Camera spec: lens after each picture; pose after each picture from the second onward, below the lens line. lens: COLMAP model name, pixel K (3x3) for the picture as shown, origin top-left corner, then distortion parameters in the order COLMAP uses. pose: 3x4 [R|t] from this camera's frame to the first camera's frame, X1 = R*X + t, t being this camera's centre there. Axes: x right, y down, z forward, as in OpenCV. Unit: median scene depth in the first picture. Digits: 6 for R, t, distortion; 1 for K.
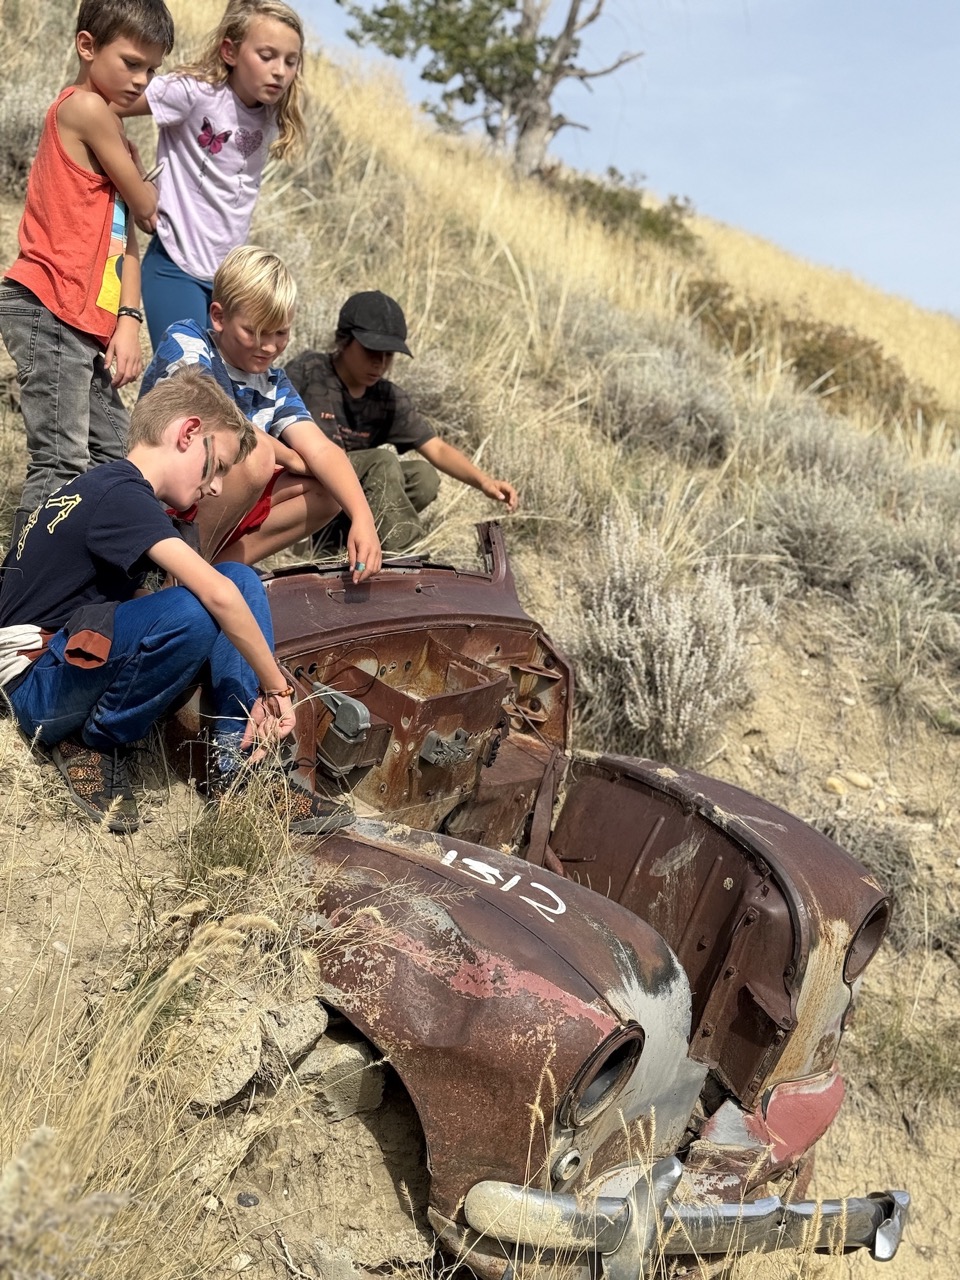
lens RADIAL K [[1815.2, 0, 479.9], [0, 1815.2, 646.7], [0, 0, 1]] dist [0.123449, 0.000000]
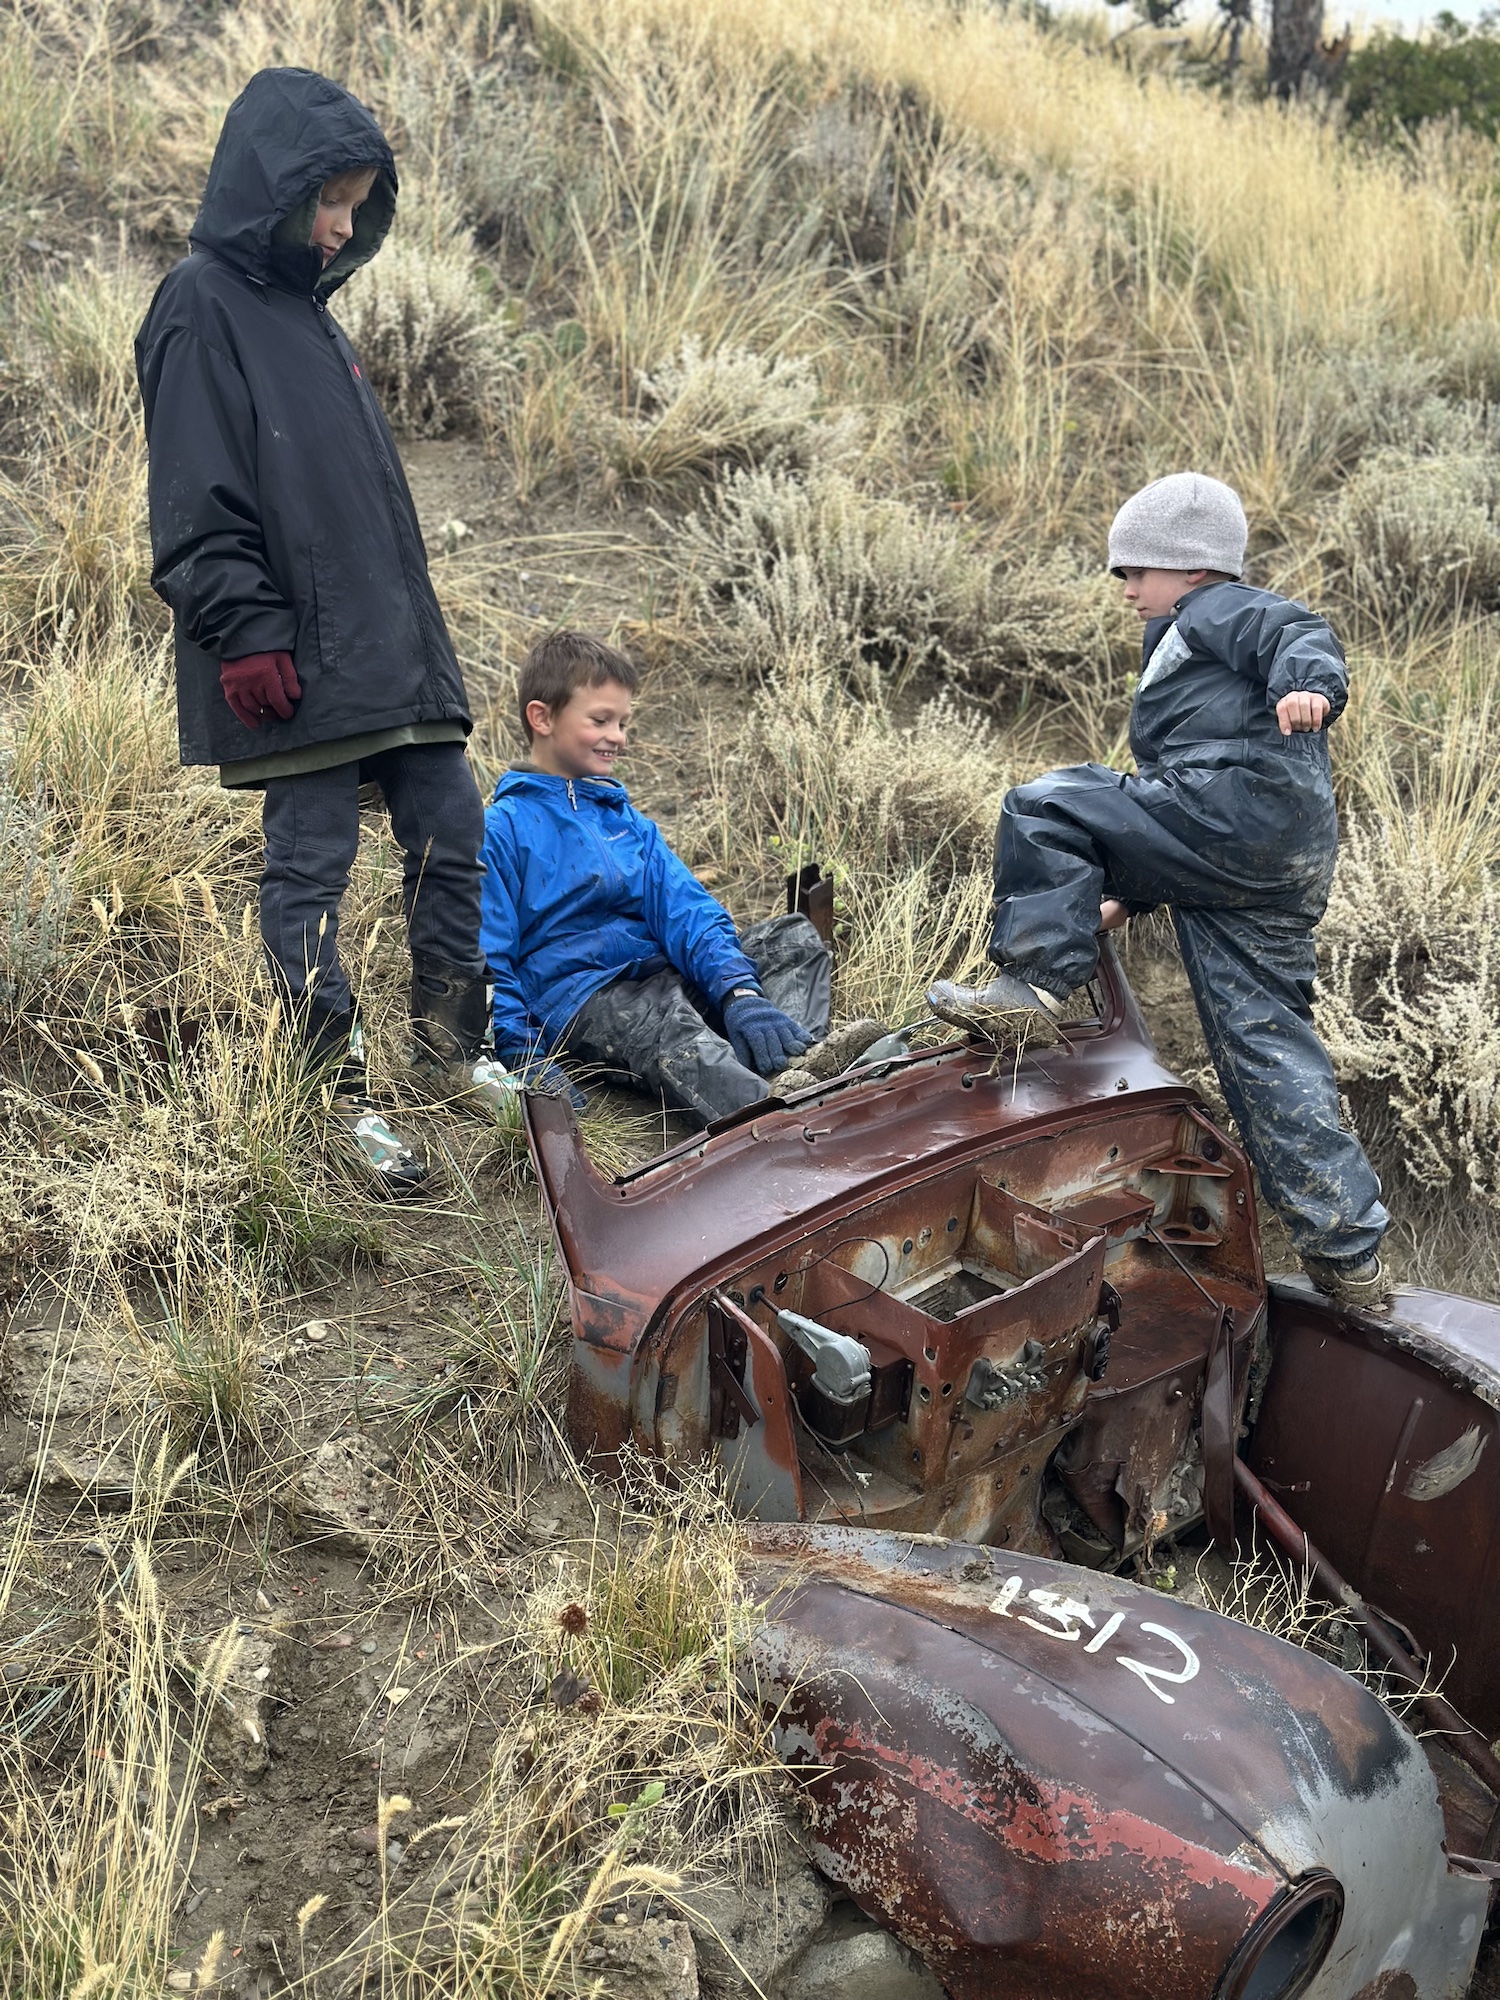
lens RADIAL K [[2831.0, 0, 758.0], [0, 2831.0, 1010.0], [0, 0, 1]] dist [0.115893, 0.000000]
pose [[0.962281, -0.144533, -0.230490, 0.168165], [0.160142, 0.985806, 0.050416, -0.157036], [0.219932, -0.085425, 0.971768, 0.048671]]
